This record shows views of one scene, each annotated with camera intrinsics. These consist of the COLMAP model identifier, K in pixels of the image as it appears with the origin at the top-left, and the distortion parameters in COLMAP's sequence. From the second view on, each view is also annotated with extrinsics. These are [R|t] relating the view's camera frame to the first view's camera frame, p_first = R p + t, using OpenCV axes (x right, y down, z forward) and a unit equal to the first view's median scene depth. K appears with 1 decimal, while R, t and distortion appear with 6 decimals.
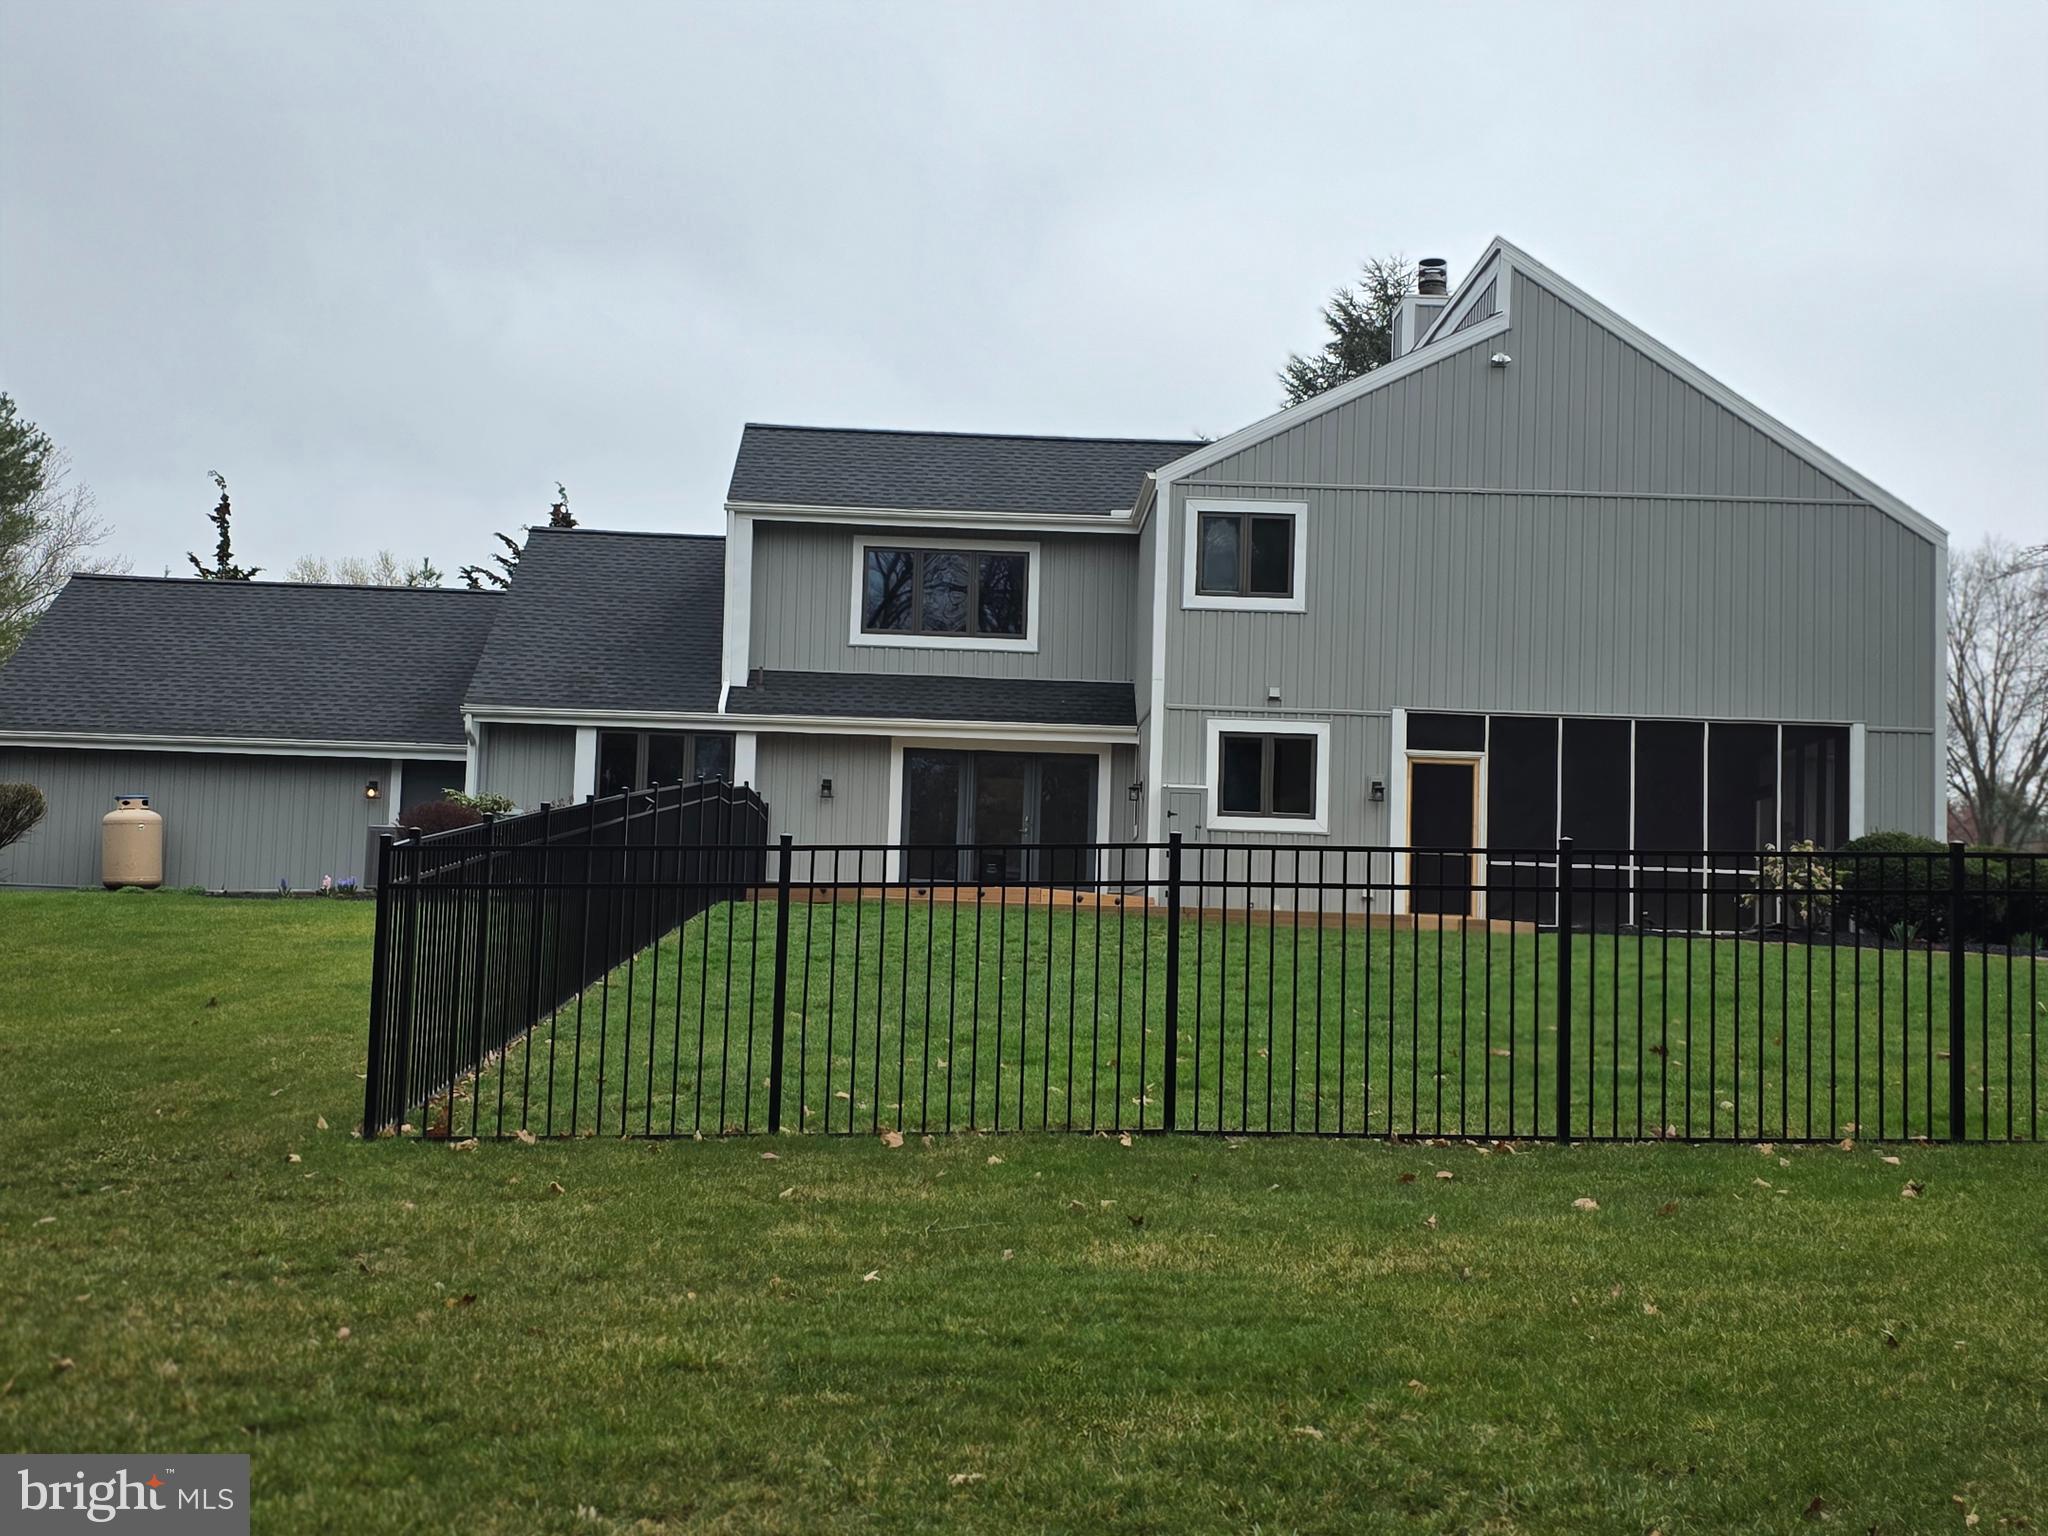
lens RADIAL K [[2594.0, 0, 1024.0], [0, 2594.0, 768.0], [0, 0, 1]] dist [0.041441, 0.023590]
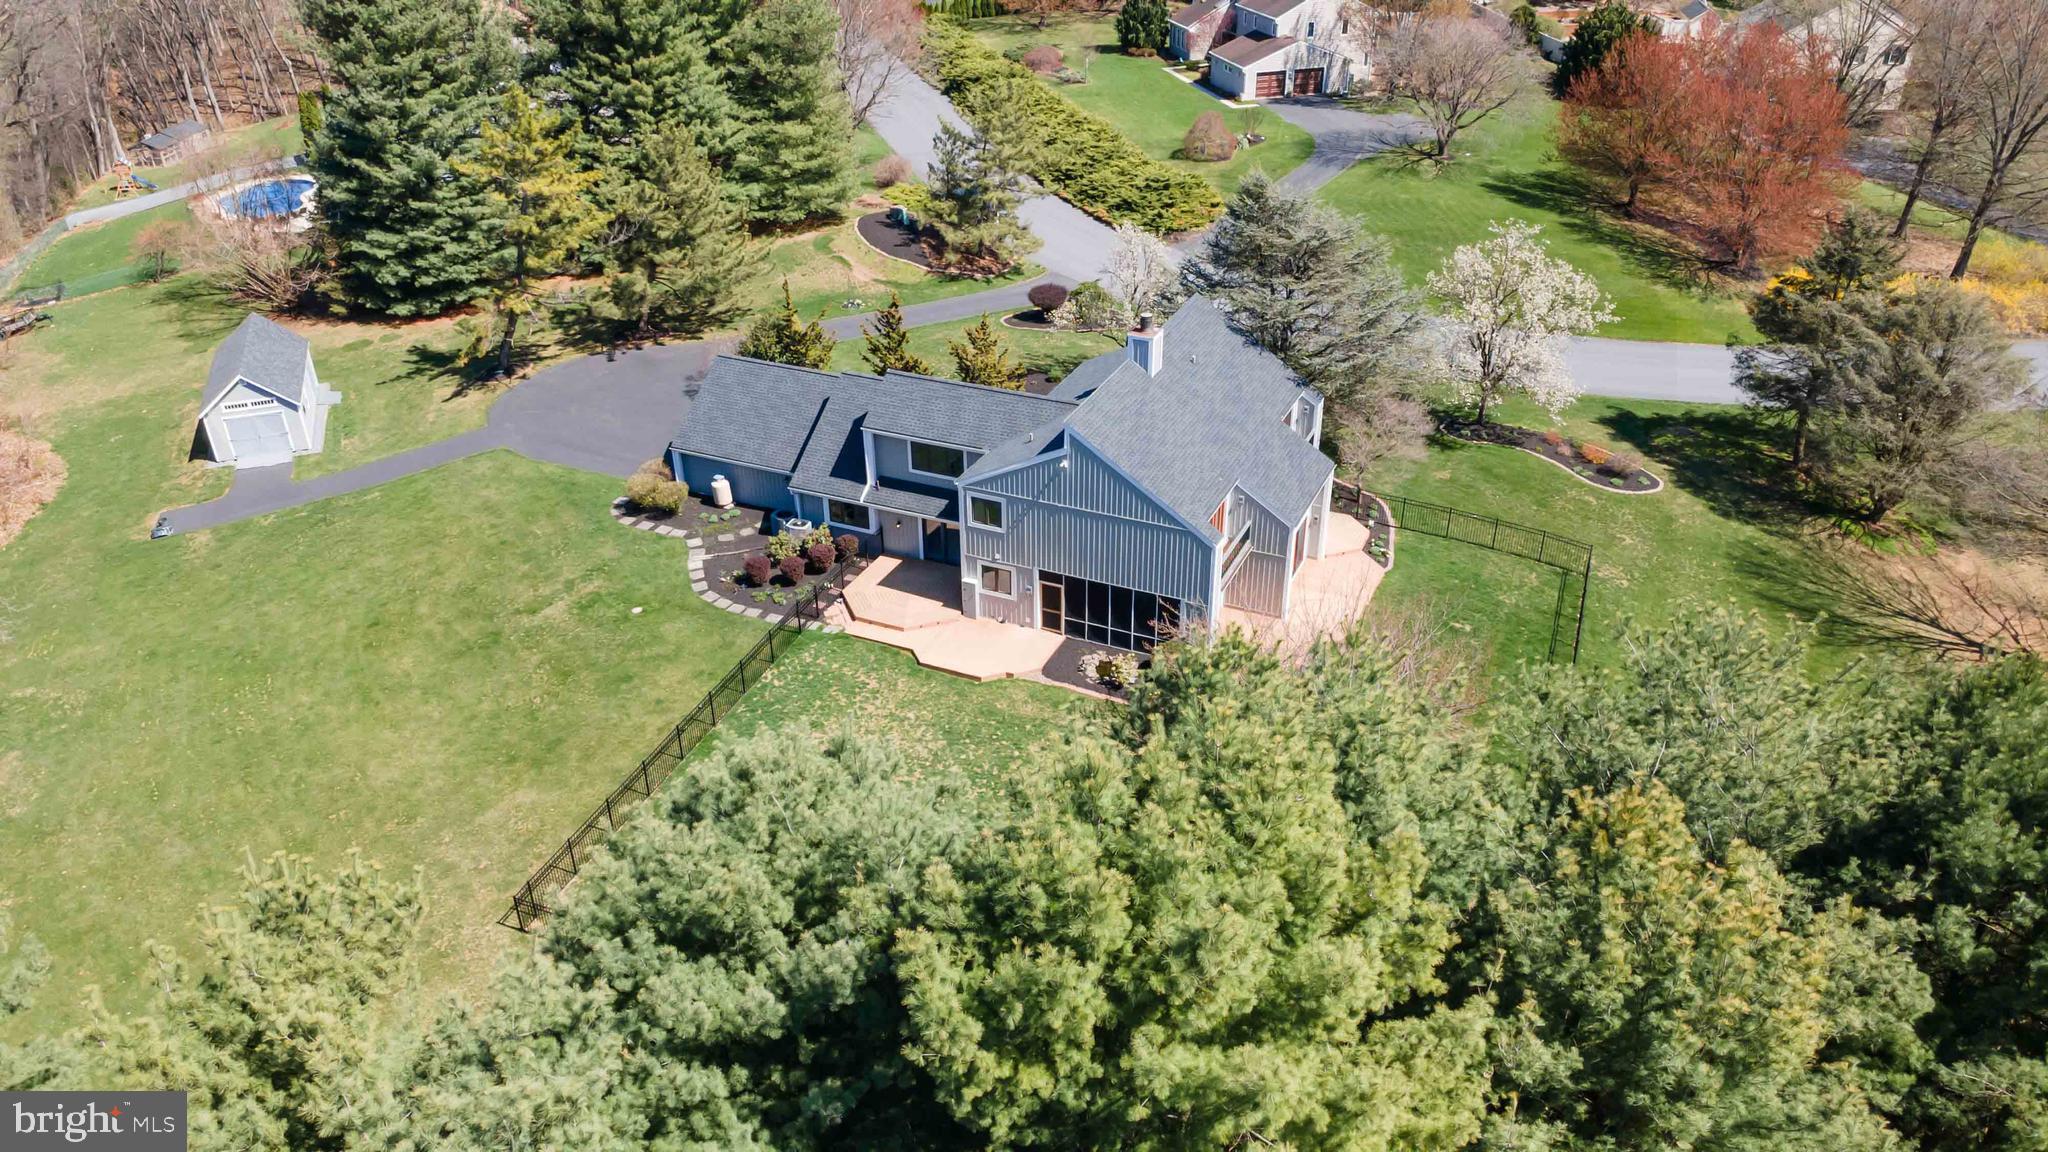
lens RADIAL K [[1502.1, 0, 1022.2], [0, 1502.1, 574.0], [0, 0, 1]] dist [0.008495, 0.076713]
pose [[0.898406, 0.186476, -0.397610, 0.804409], [0.071235, 0.831508, 0.550927, -0.950532], [0.433351, -0.523280, 0.733748, -0.254220]]
